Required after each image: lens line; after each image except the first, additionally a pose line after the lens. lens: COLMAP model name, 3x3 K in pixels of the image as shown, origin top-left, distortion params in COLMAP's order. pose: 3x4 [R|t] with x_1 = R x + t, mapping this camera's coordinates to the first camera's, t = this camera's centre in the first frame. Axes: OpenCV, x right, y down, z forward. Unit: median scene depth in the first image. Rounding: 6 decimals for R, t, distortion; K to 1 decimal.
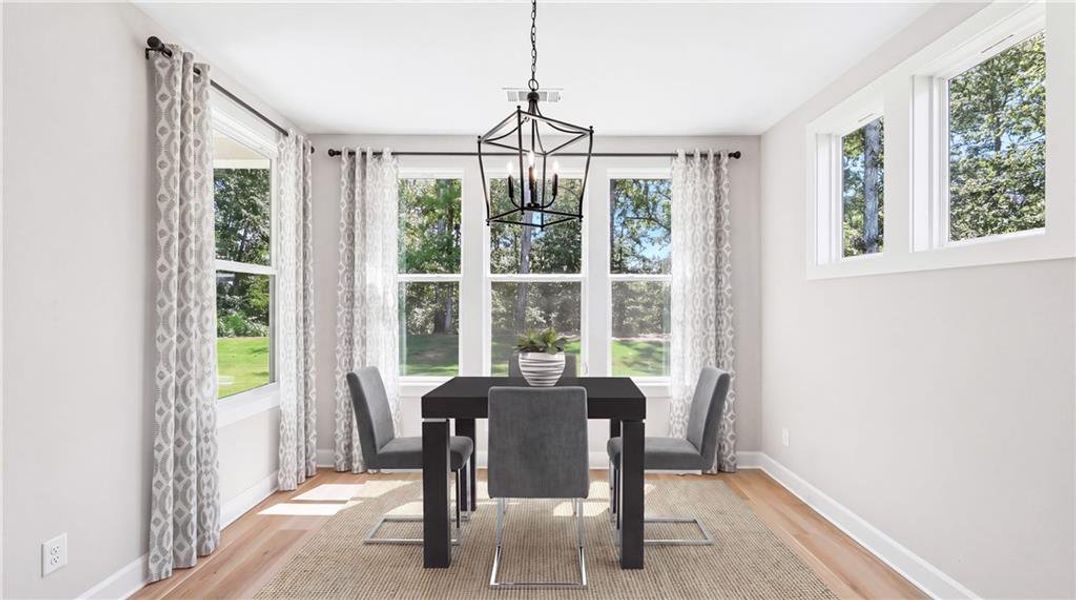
lens RADIAL K [[428.1, 0, 538.0], [0, 428.1, 300.0], [0, 0, 1]] dist [-0.000041, -0.000081]
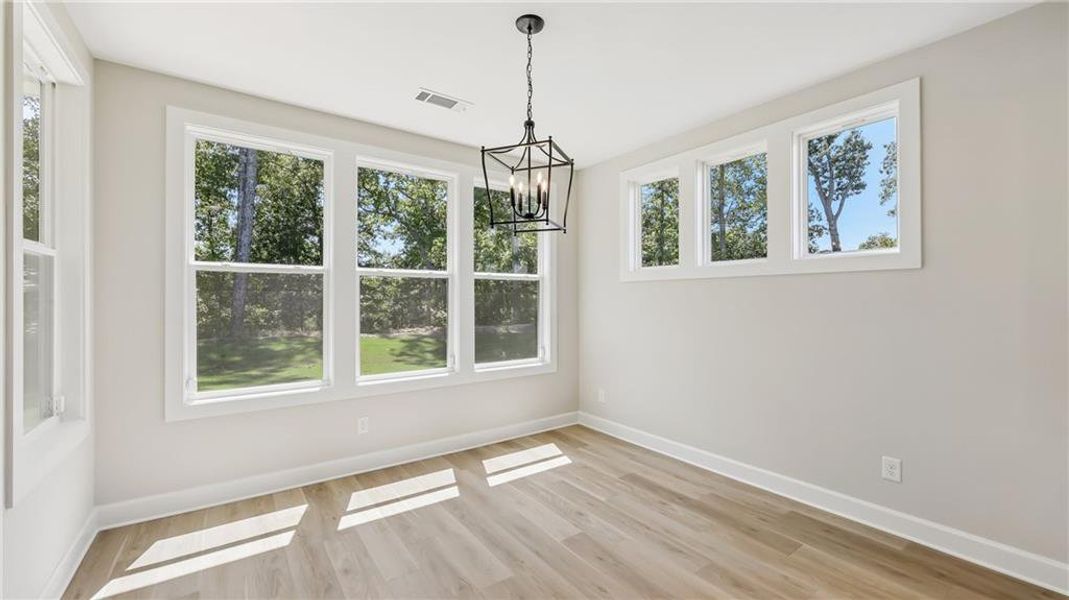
lens RADIAL K [[433.4, 0, 532.2], [0, 433.4, 300.9], [0, 0, 1]] dist [-0.000062, -0.000080]
pose [[0.811134, -0.004700, 0.584841, -0.511121], [-0.001370, 0.999950, 0.009935, 0.002589], [-0.584859, -0.008860, 0.811087, 0.010440]]
